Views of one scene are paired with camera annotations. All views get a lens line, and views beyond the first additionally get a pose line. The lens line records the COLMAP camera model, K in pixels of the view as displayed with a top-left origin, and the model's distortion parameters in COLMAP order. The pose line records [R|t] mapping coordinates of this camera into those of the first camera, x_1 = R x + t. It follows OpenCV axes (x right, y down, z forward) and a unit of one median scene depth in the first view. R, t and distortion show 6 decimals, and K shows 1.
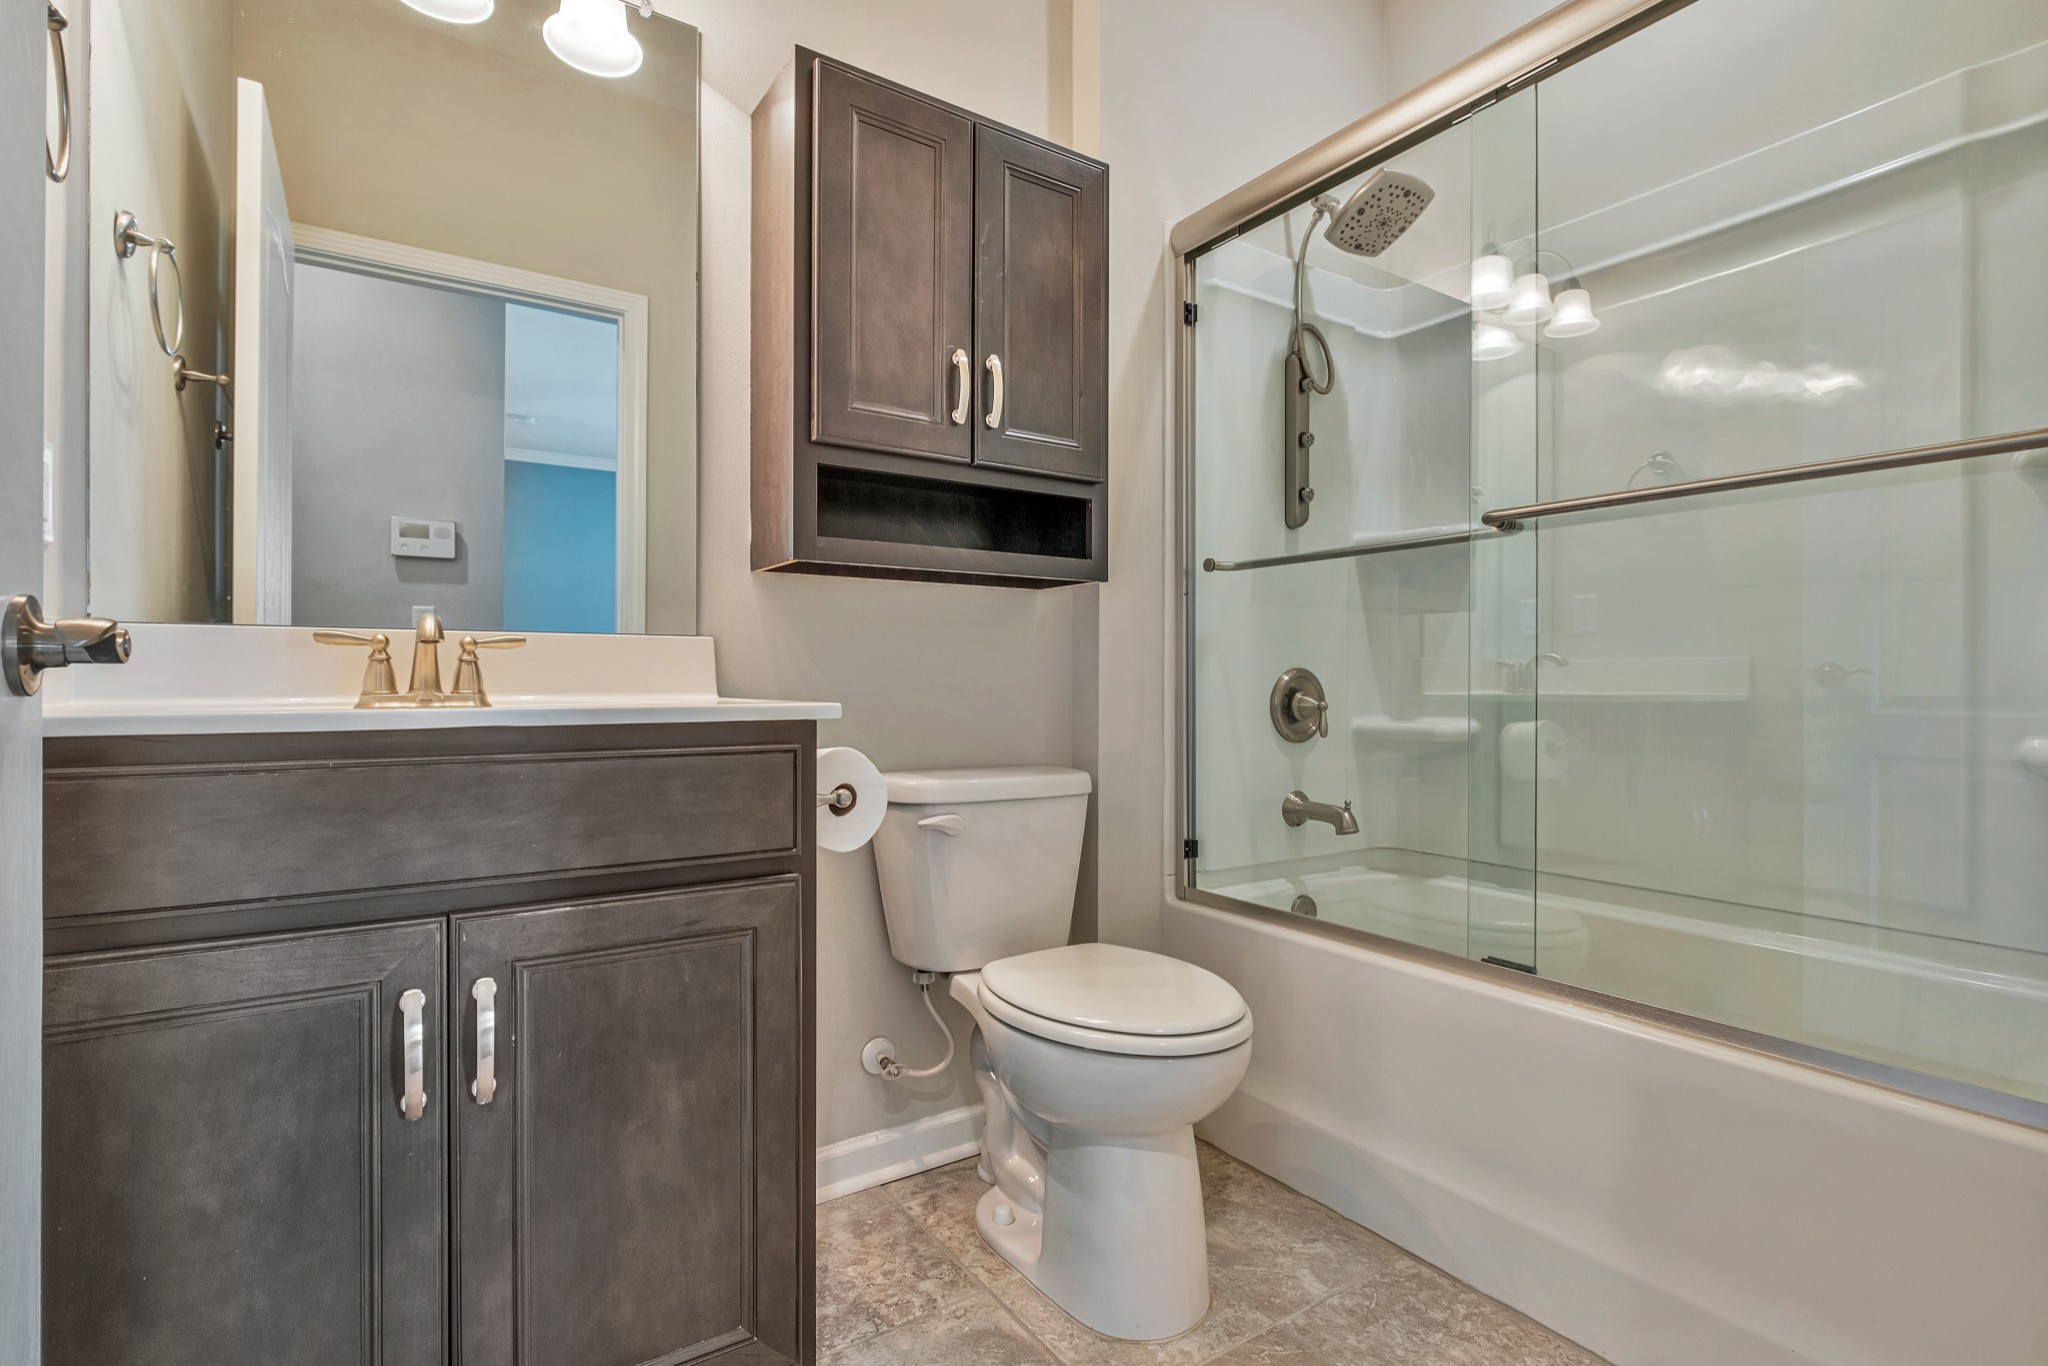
lens RADIAL K [[990.6, 0, 1028.3], [0, 990.6, 683.2], [0, 0, 1]] dist [0.001143, -0.000460]
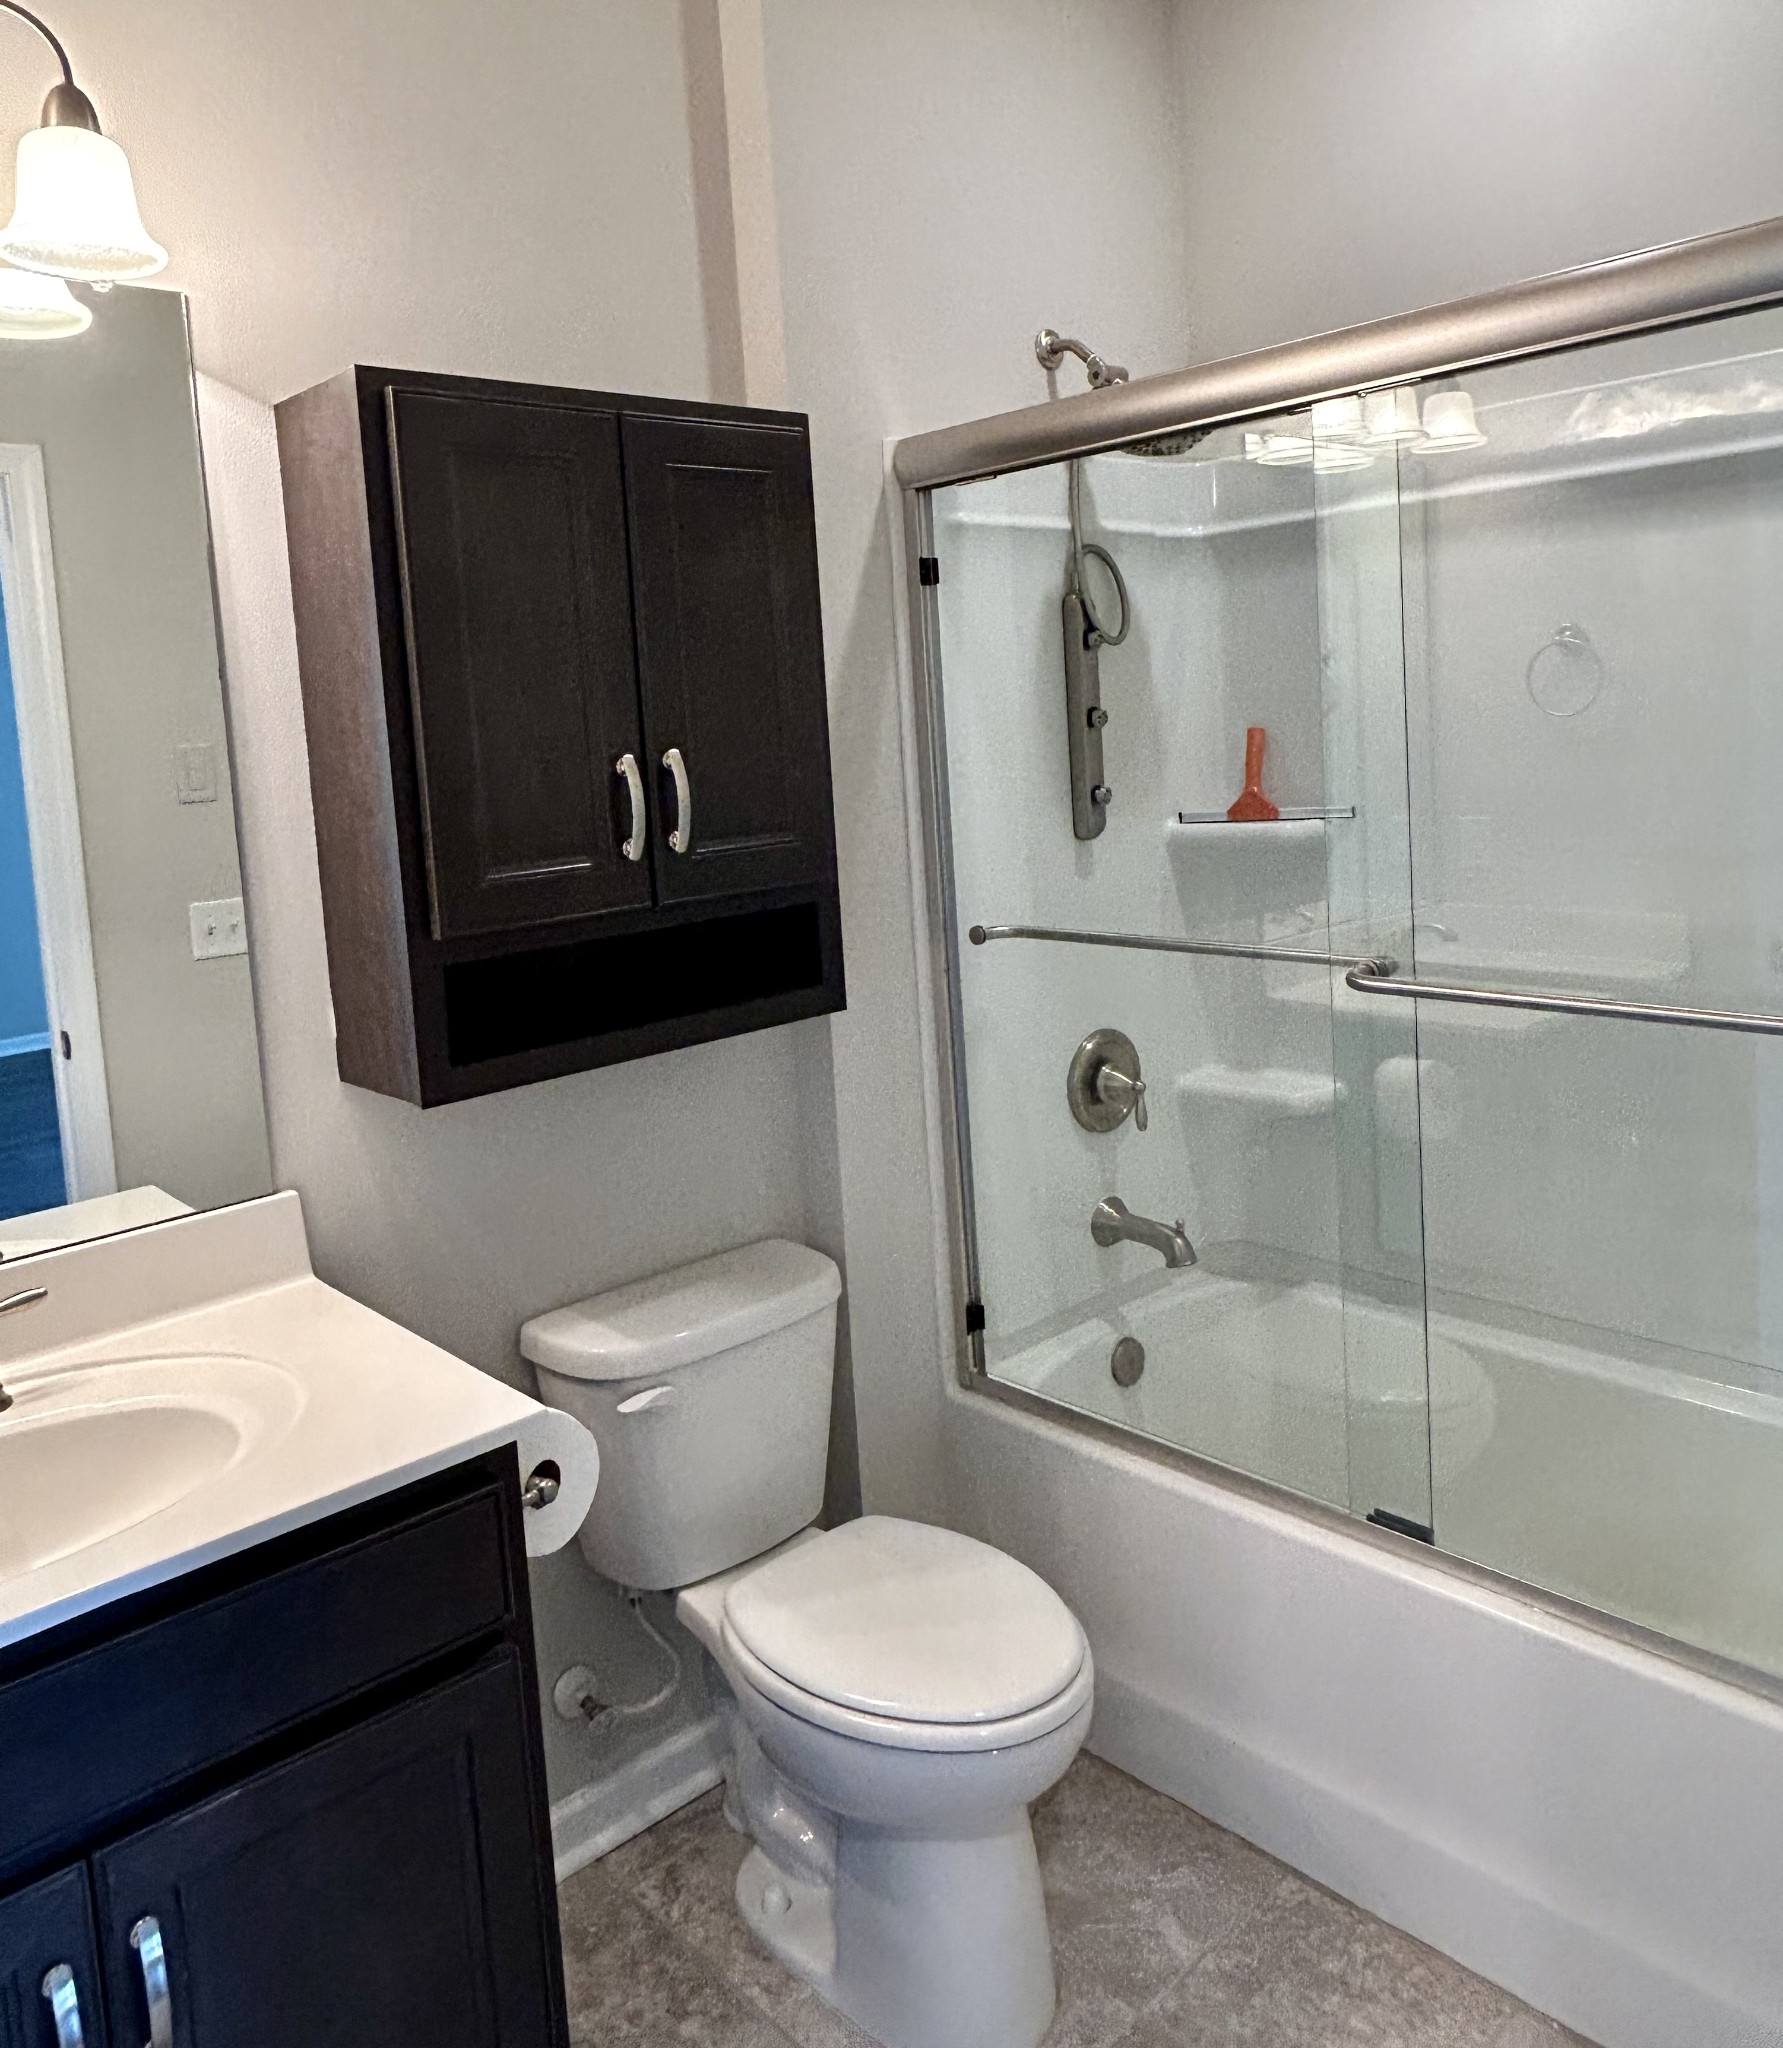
lens RADIAL K [[1512.7, 0, 890.1], [0, 1512.7, 1024.2], [0, 0, 1]] dist [0.004303, 0.003054]
pose [[0.987633, -0.079686, 0.135019, -0.035712], [0.066904, 0.993062, 0.096706, -0.195375], [-0.141789, -0.086477, 0.986112, -0.073887]]
